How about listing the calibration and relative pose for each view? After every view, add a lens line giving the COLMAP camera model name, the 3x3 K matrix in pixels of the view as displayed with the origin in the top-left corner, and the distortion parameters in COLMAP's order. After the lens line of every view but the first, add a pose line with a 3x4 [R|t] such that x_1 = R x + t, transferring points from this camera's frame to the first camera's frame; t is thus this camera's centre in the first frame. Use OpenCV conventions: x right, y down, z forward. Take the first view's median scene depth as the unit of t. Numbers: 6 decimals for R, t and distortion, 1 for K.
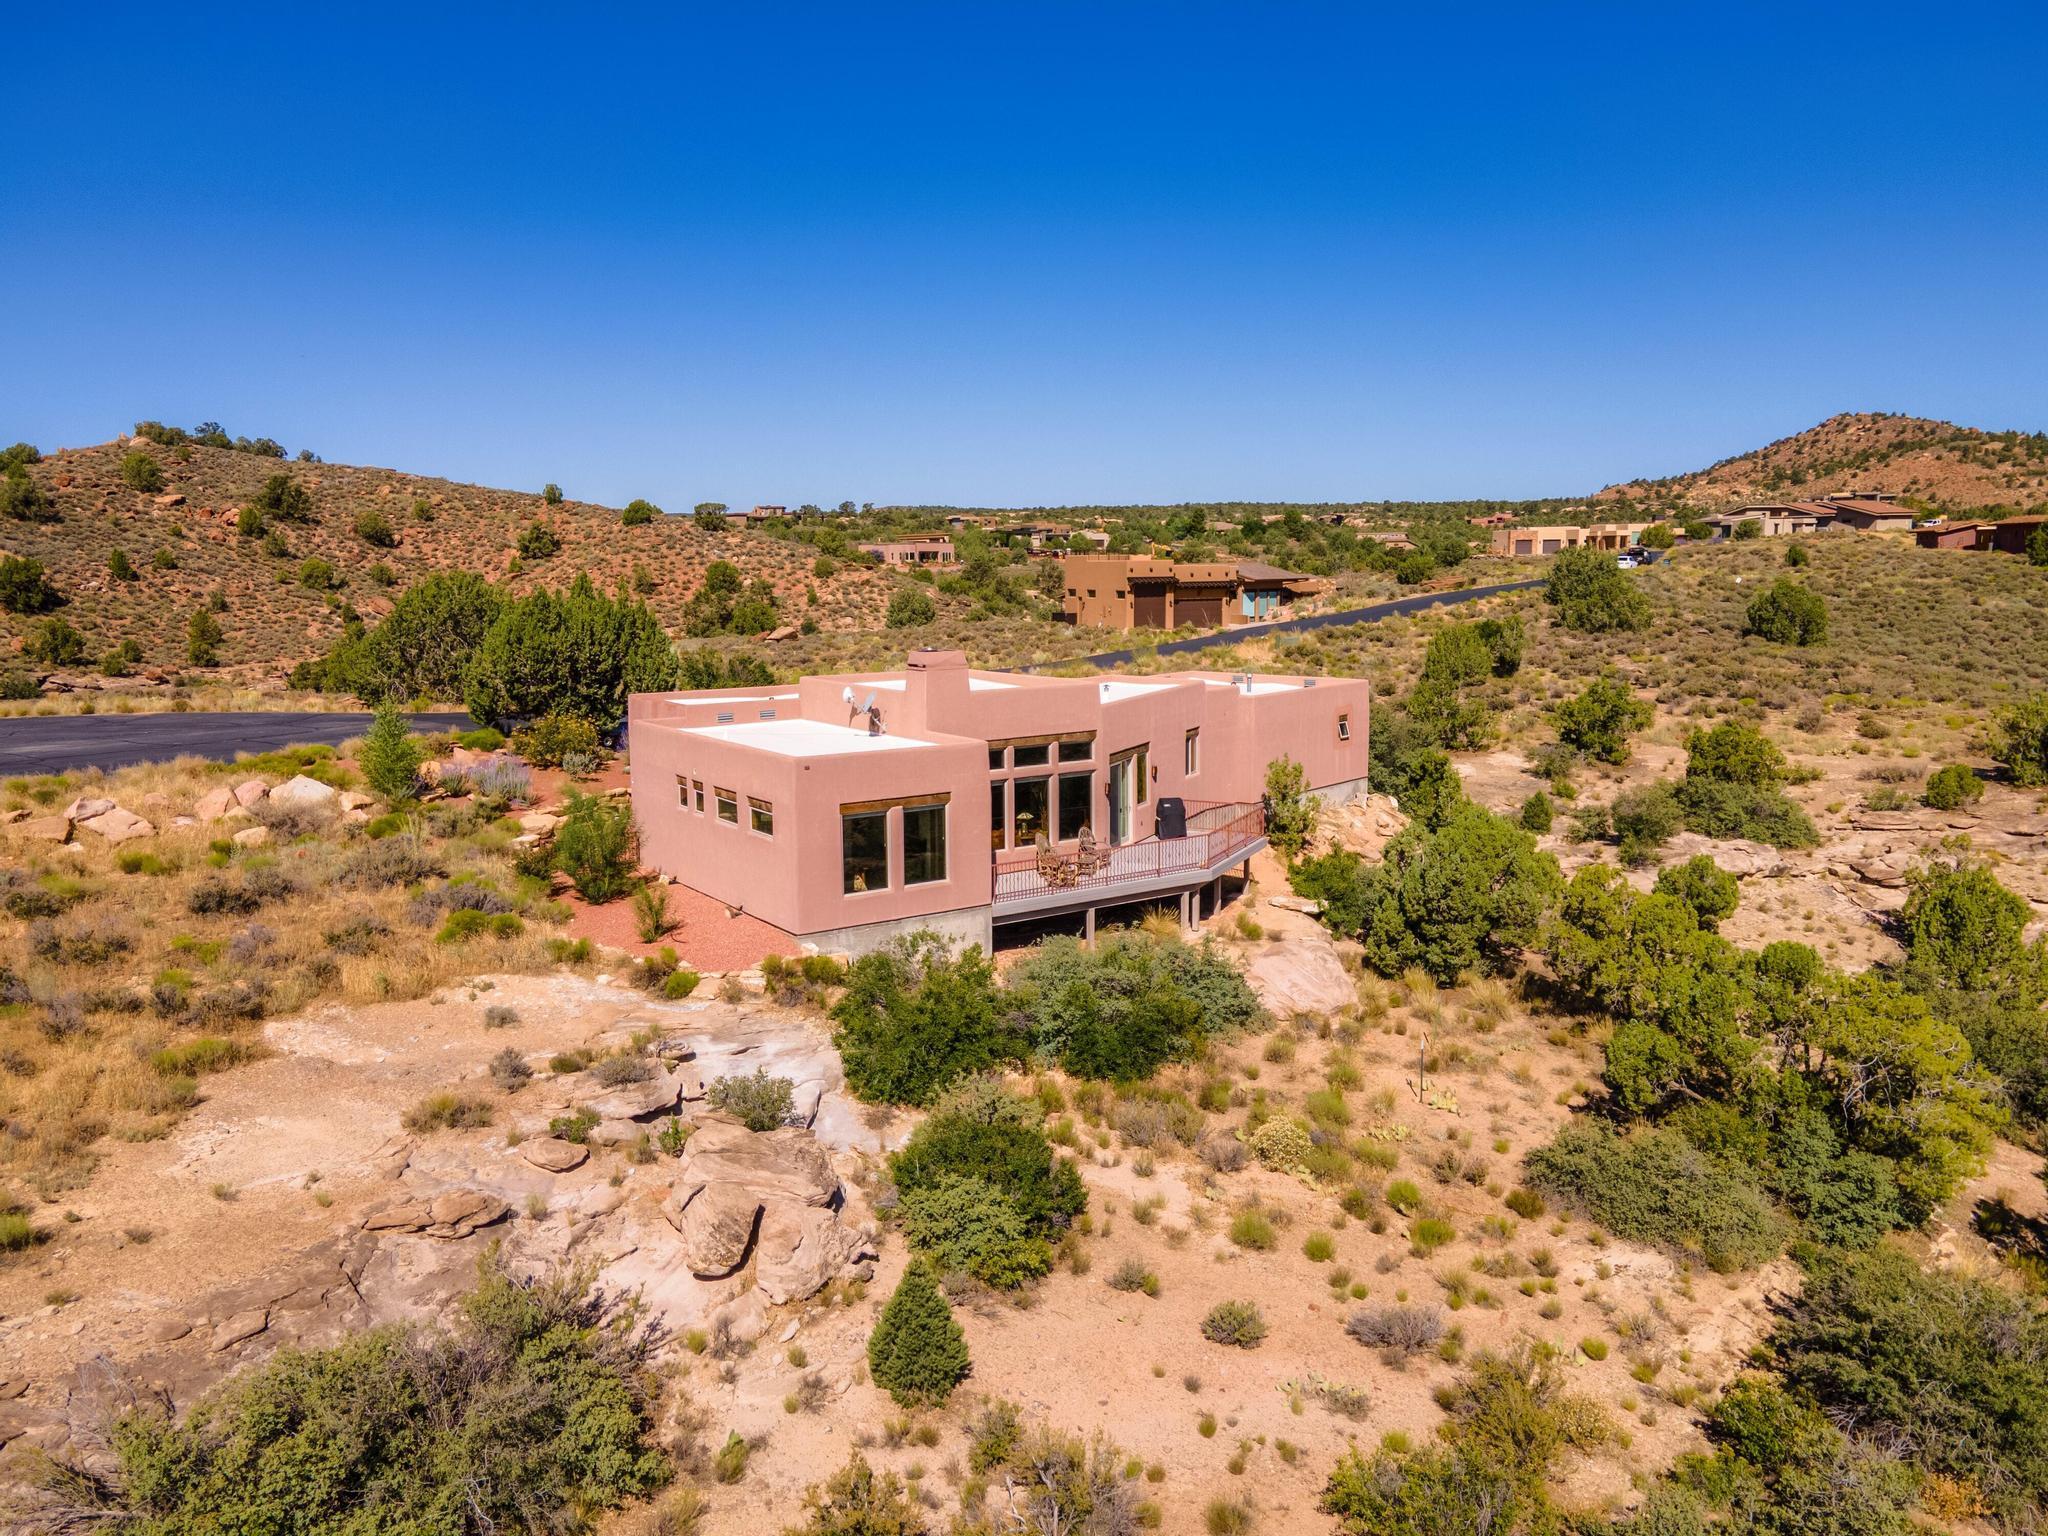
lens RADIAL K [[1471.8, 0, 1020.5], [0, 1471.8, 768.1], [0, 0, 1]] dist [0.034647, 0.003151]
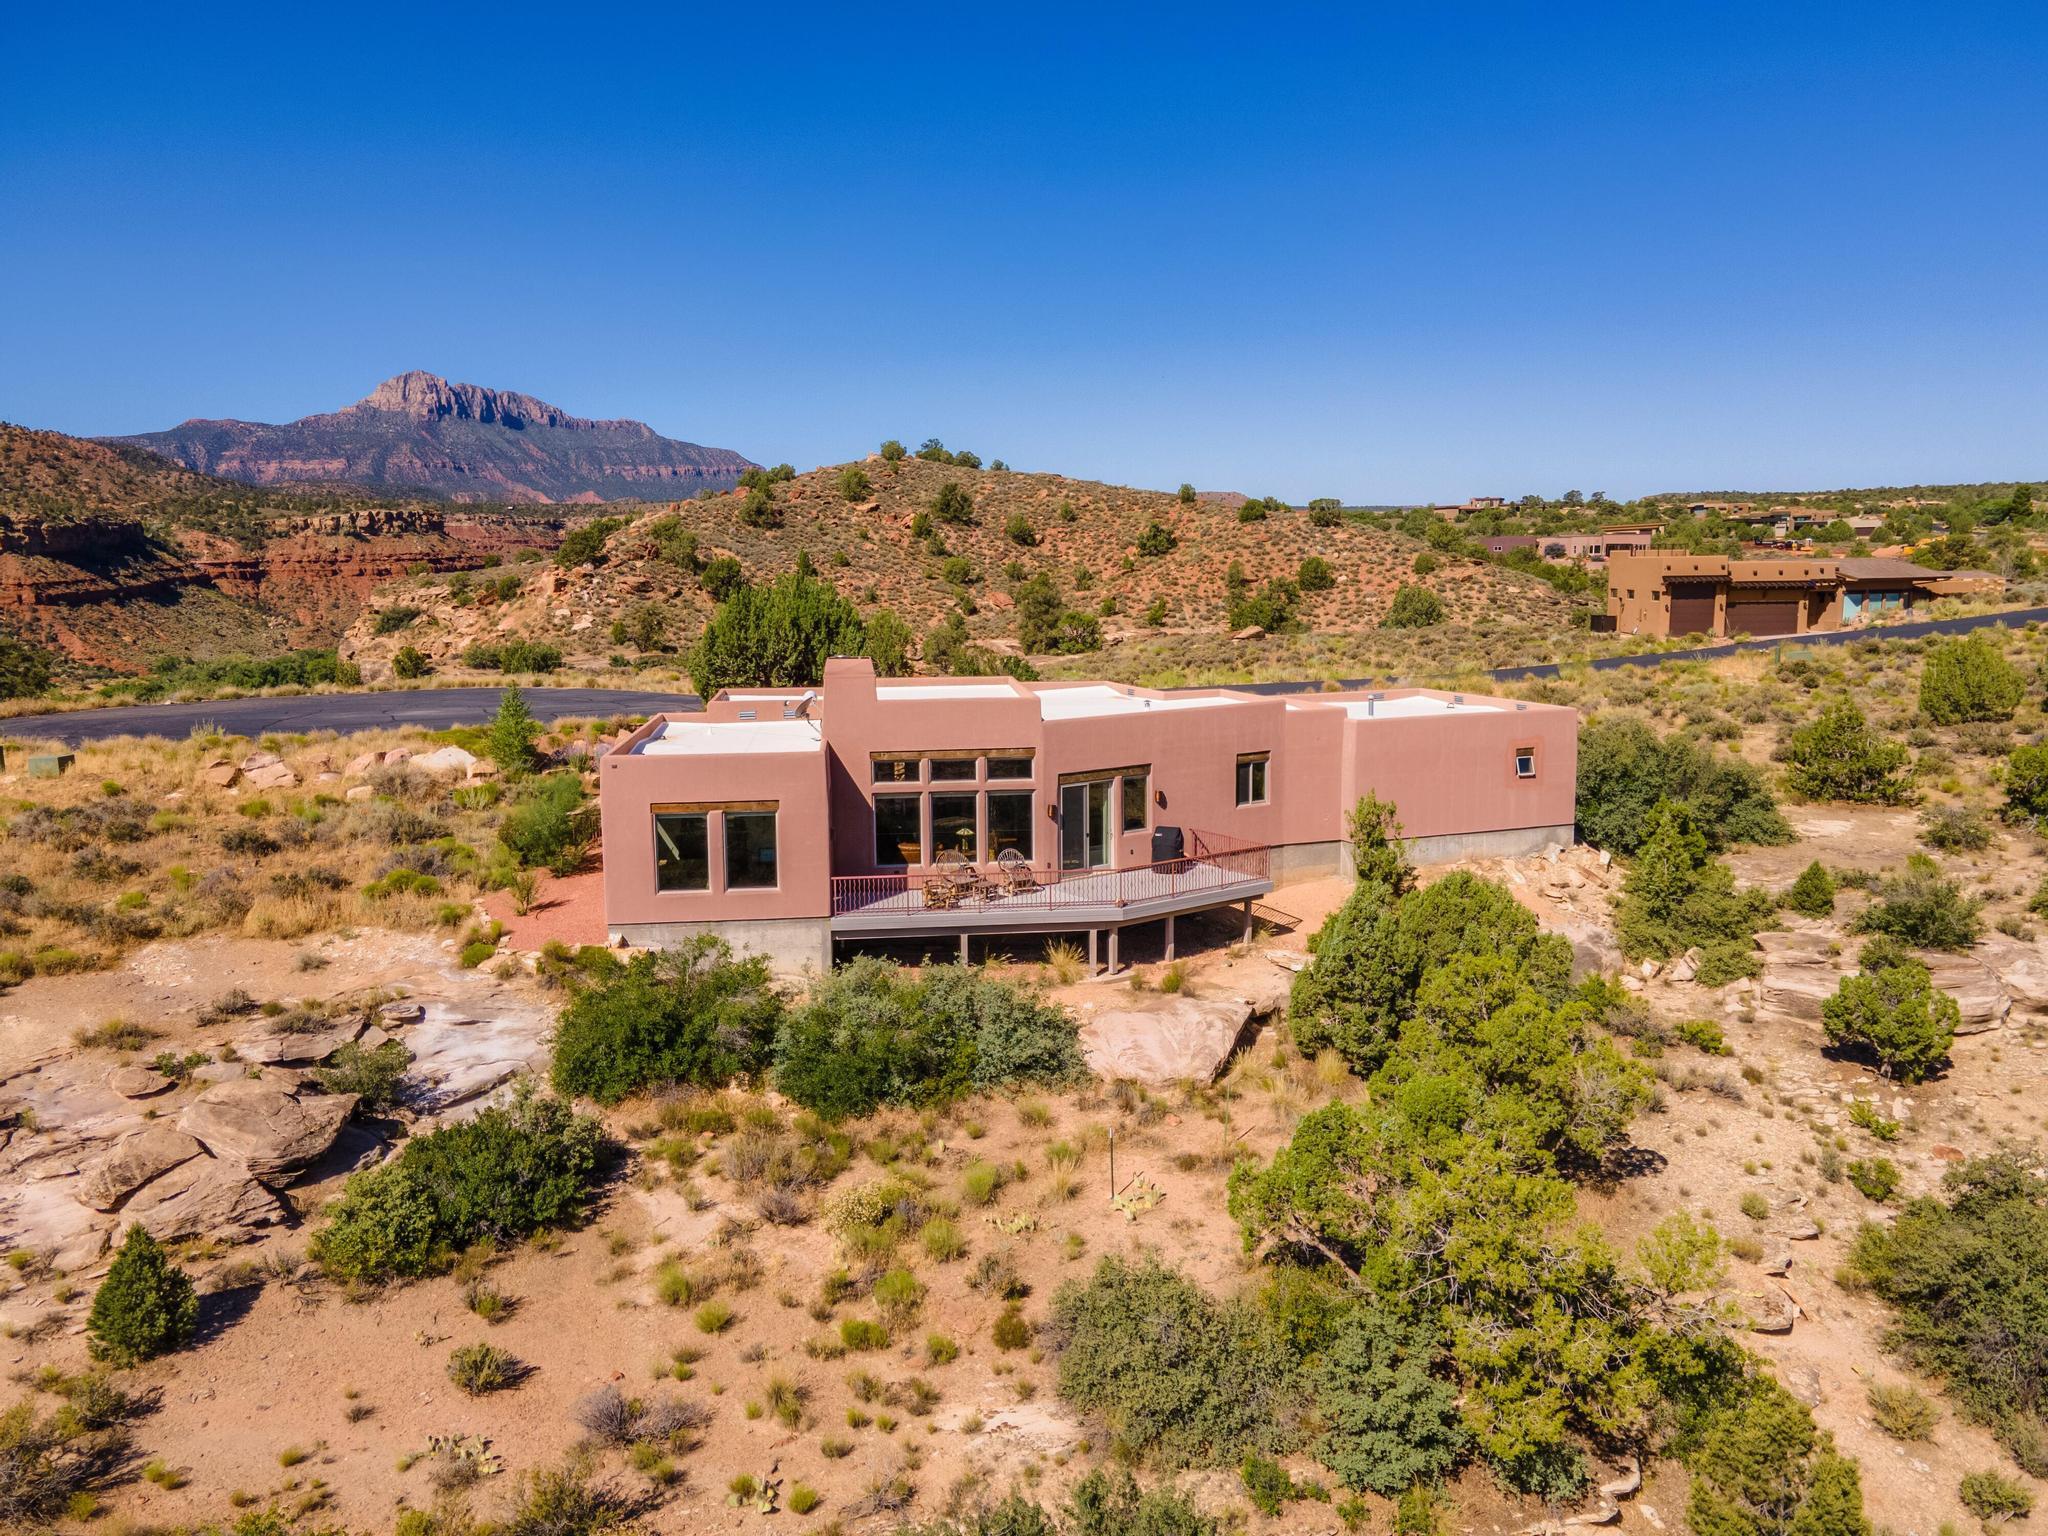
lens RADIAL K [[1471.8, 0, 1020.5], [0, 1471.8, 768.1], [0, 0, 1]] dist [0.034647, 0.003151]
pose [[0.882022, 0.066111, -0.466548, 0.152187], [-0.064166, 0.997737, 0.020073, -0.009801], [0.466819, 0.012232, 0.884268, 0.052046]]
